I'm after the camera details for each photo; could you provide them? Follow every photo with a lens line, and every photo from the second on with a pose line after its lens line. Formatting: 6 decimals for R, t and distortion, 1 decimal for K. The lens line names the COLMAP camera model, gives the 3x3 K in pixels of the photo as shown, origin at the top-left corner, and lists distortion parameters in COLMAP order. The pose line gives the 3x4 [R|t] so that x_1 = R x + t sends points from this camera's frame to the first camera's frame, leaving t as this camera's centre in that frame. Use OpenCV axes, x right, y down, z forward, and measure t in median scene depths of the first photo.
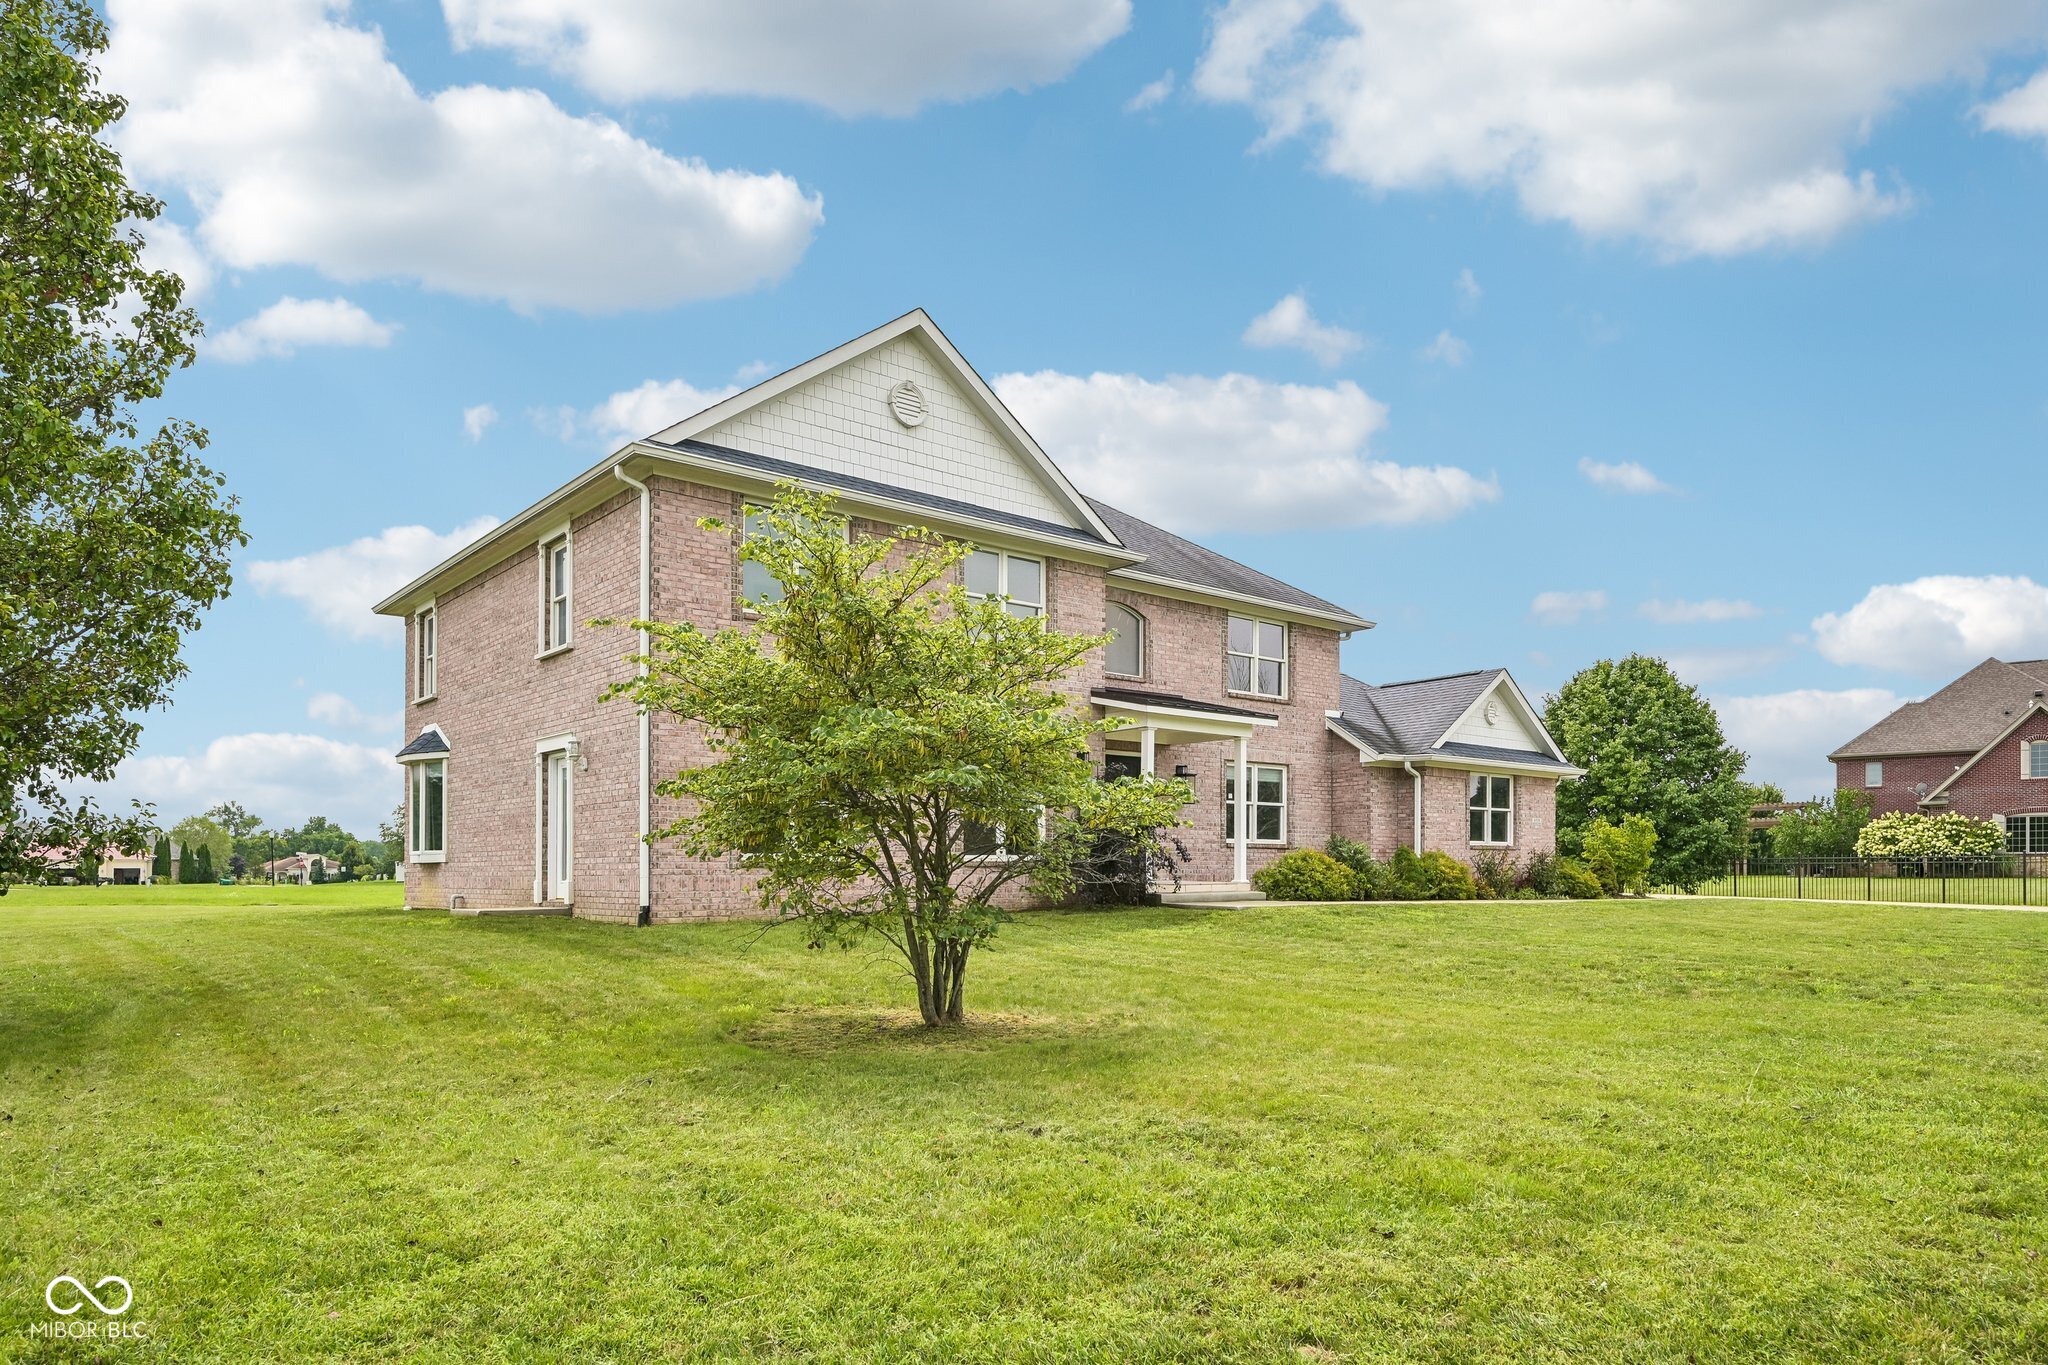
lens RADIAL K [[1245.0, 0, 1073.3], [0, 1245.0, 885.9], [0, 0, 1]] dist [0.001273, 0.000026]
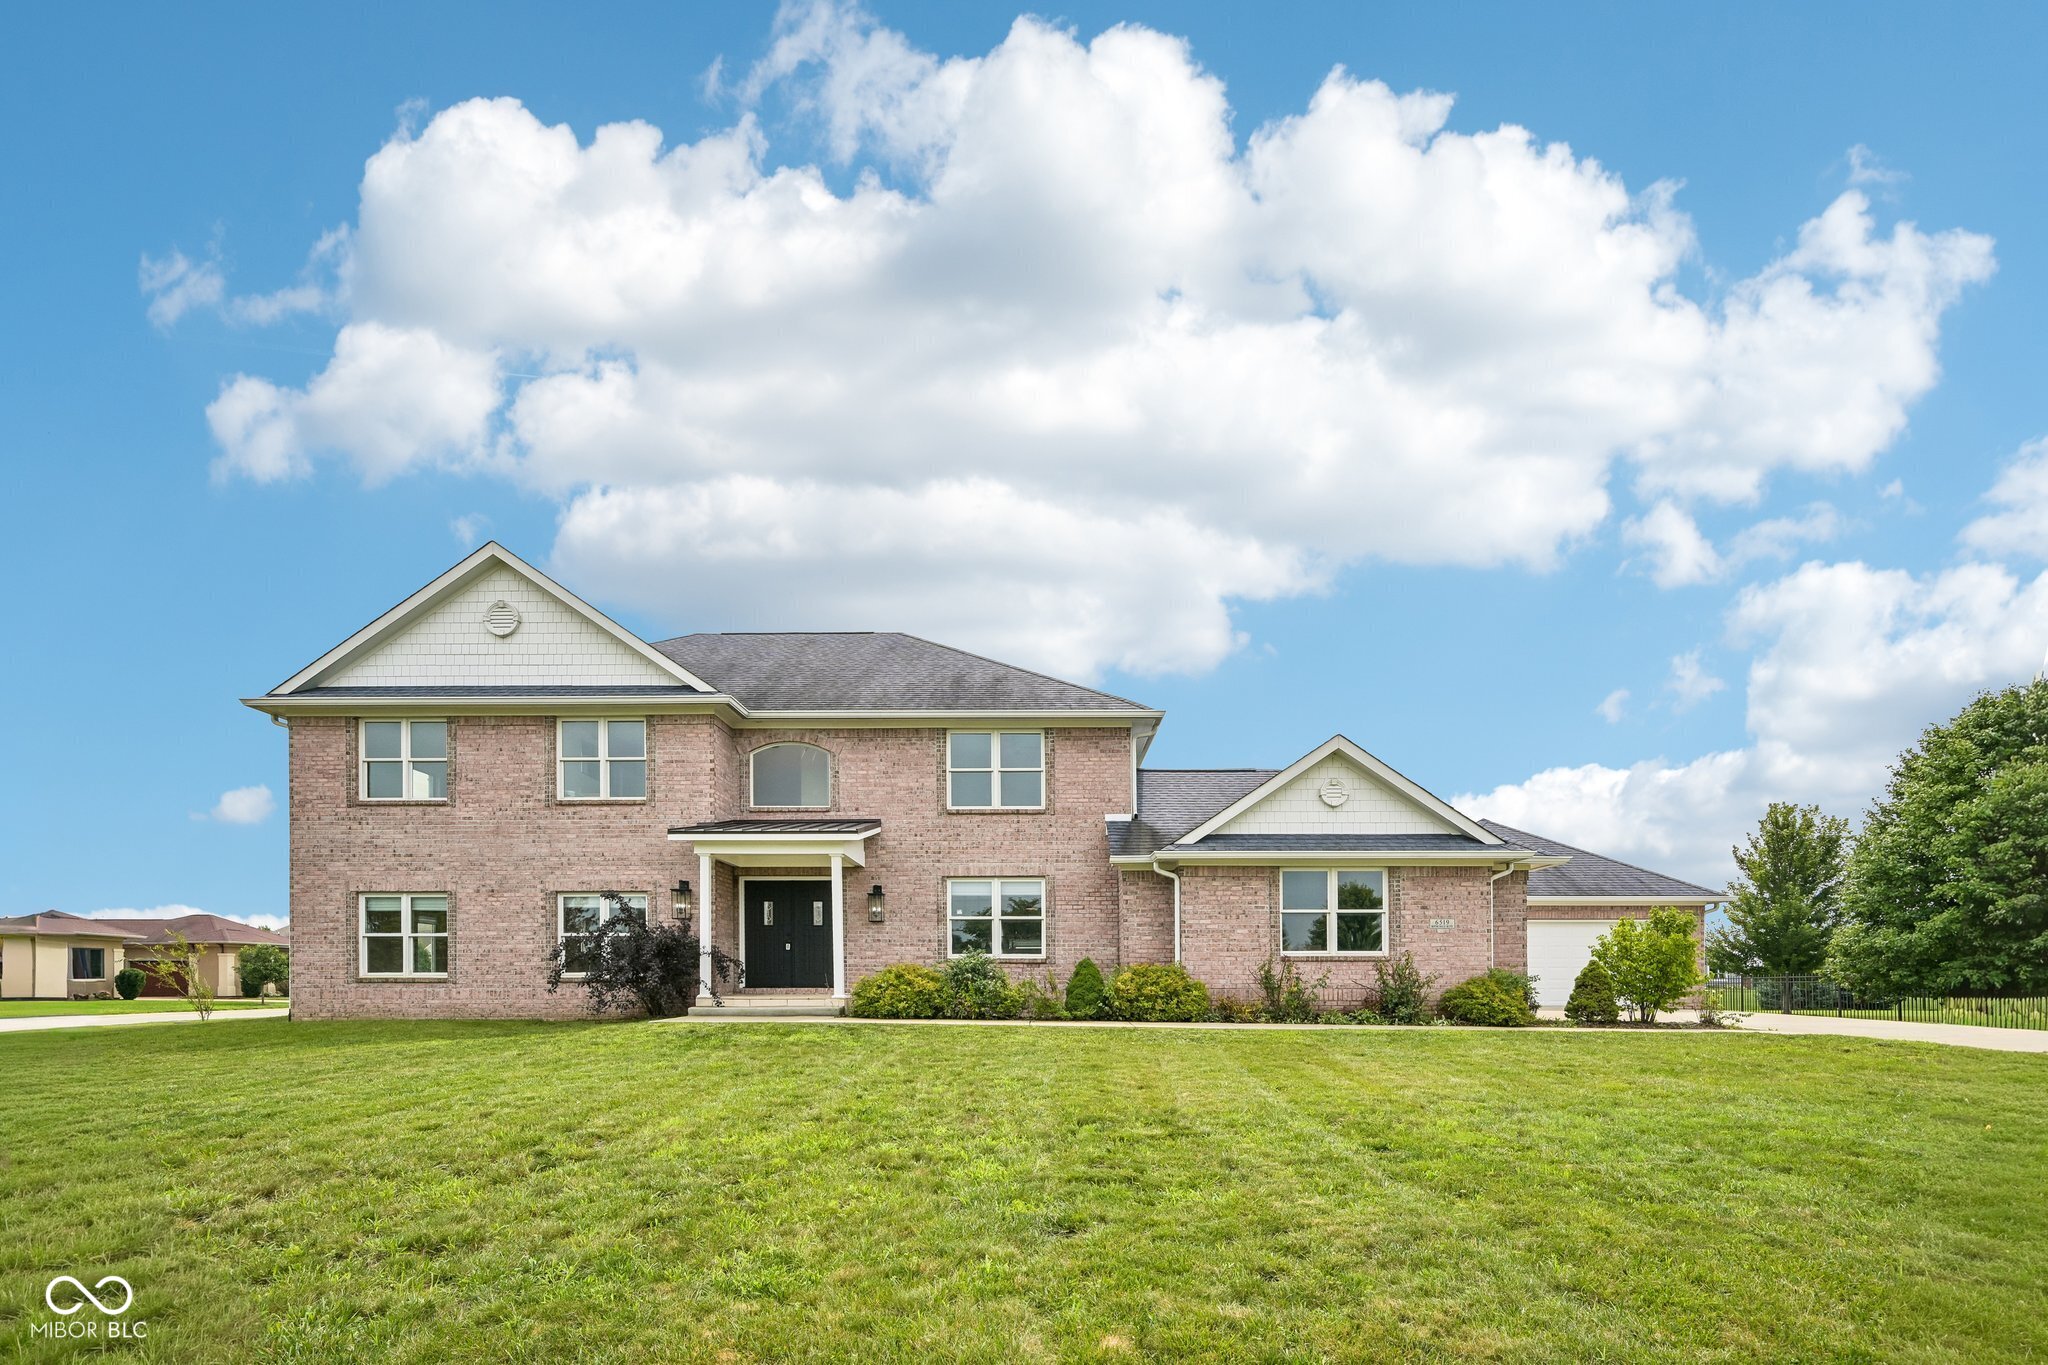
lens RADIAL K [[941.9, 0, 1064.8], [0, 941.9, 982.2], [0, 0, 1]] dist [-0.000048, 0.000358]
pose [[0.756829, -0.003704, -0.653603, 0.653626], [-0.009508, 0.999816, -0.016676, -0.003777], [0.653544, 0.018836, 0.756654, 0.460154]]
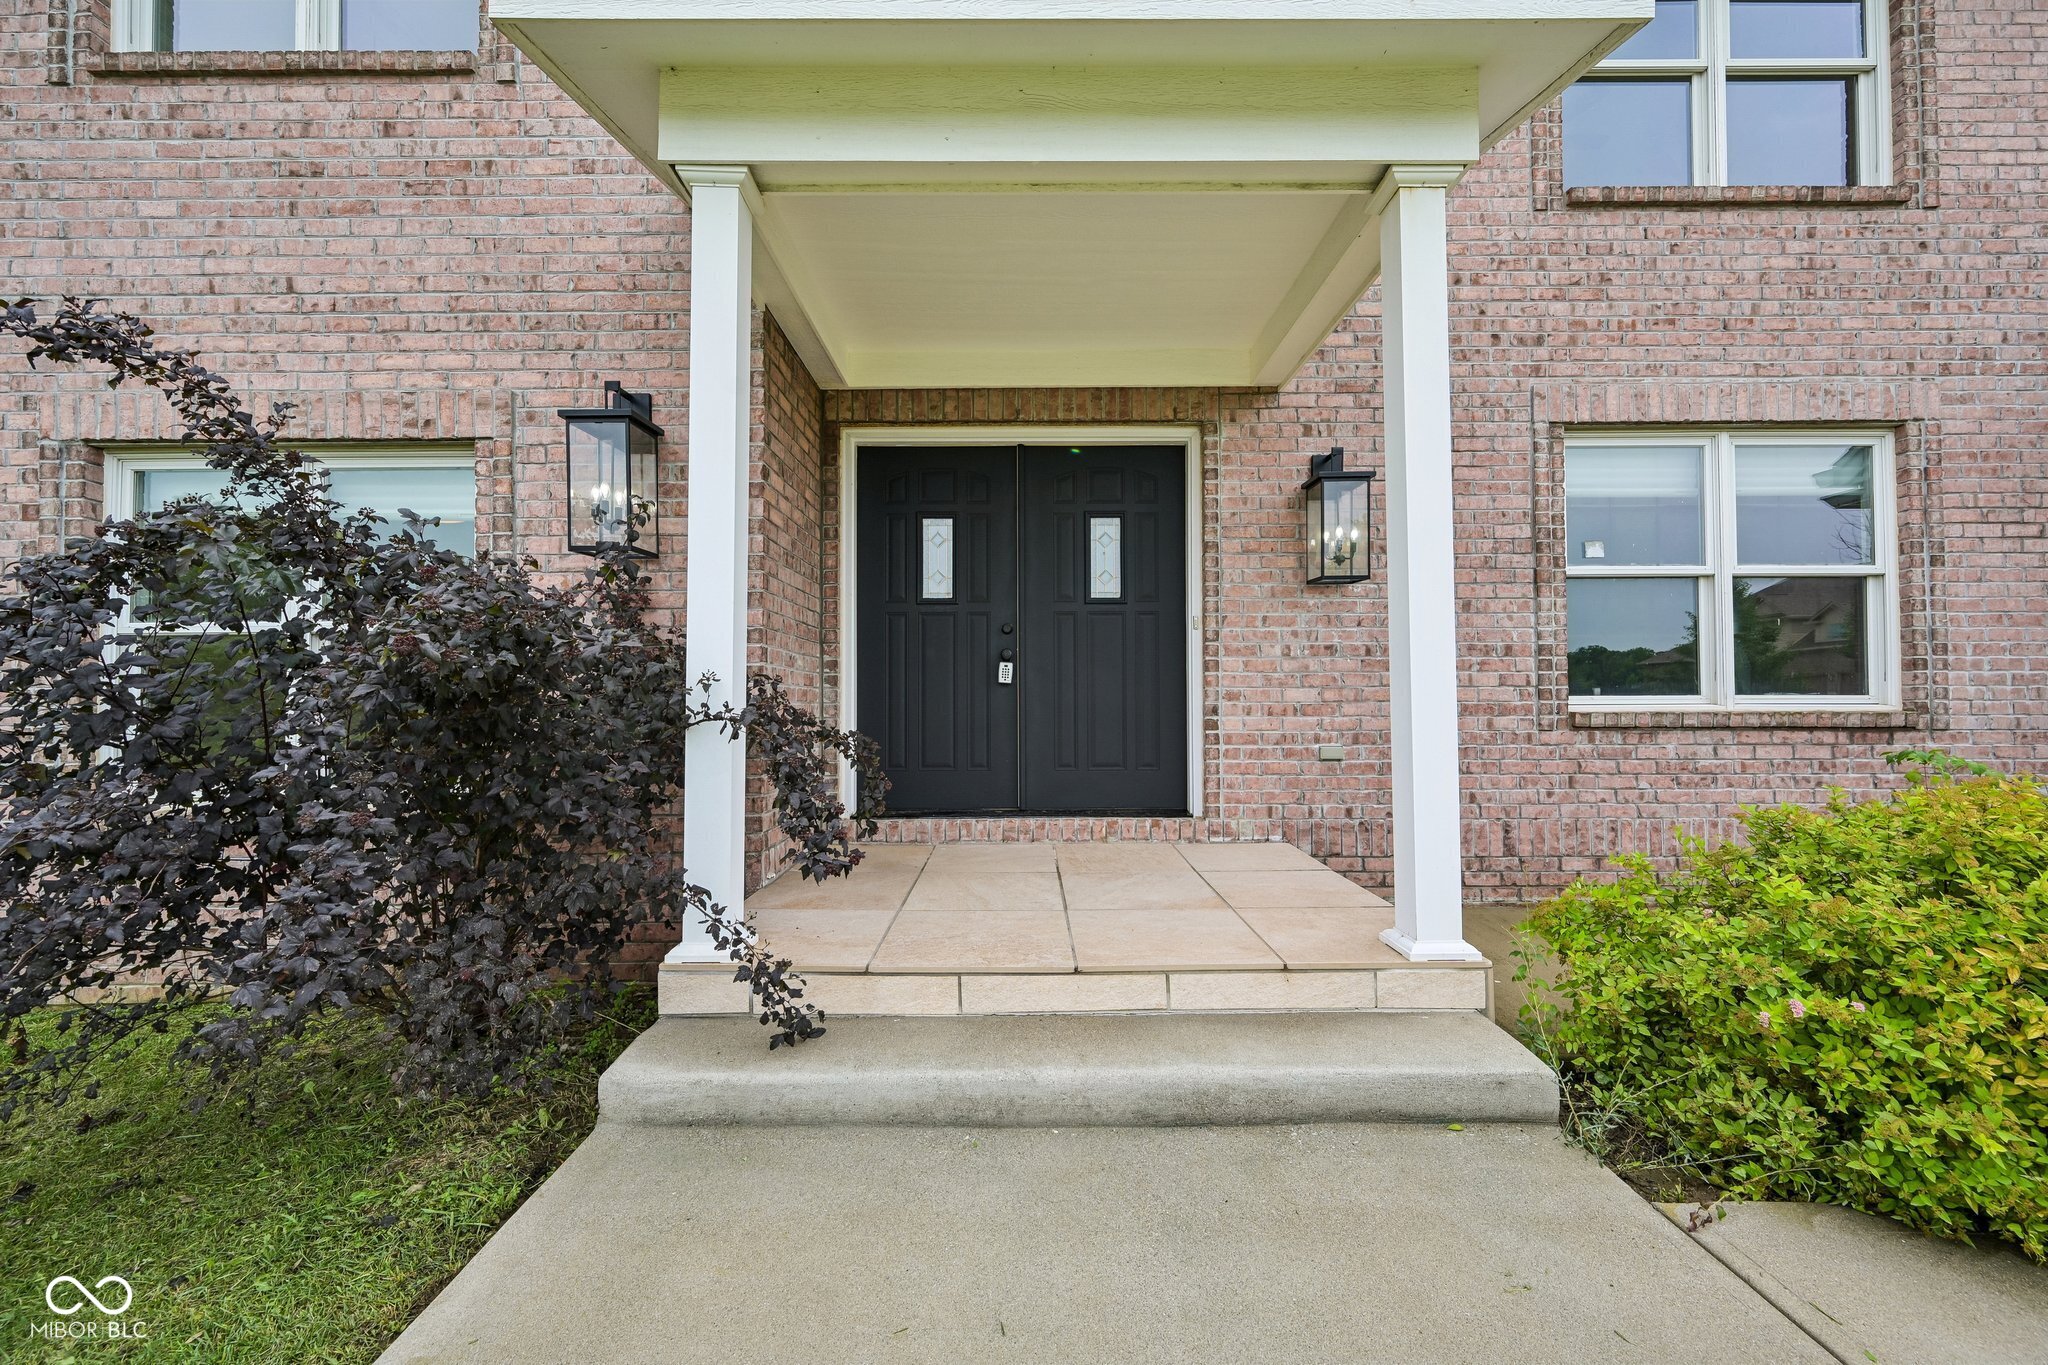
lens RADIAL K [[806.9, 0, 1033.1], [0, 806.9, 677.9], [0, 0, 1]] dist [0.000902, 0.000779]
pose [[0.751710, -0.015155, -0.659319, 0.144430], [-0.008100, 0.999448, -0.032208, -0.033551], [0.659443, 0.029552, 0.751173, 0.735987]]
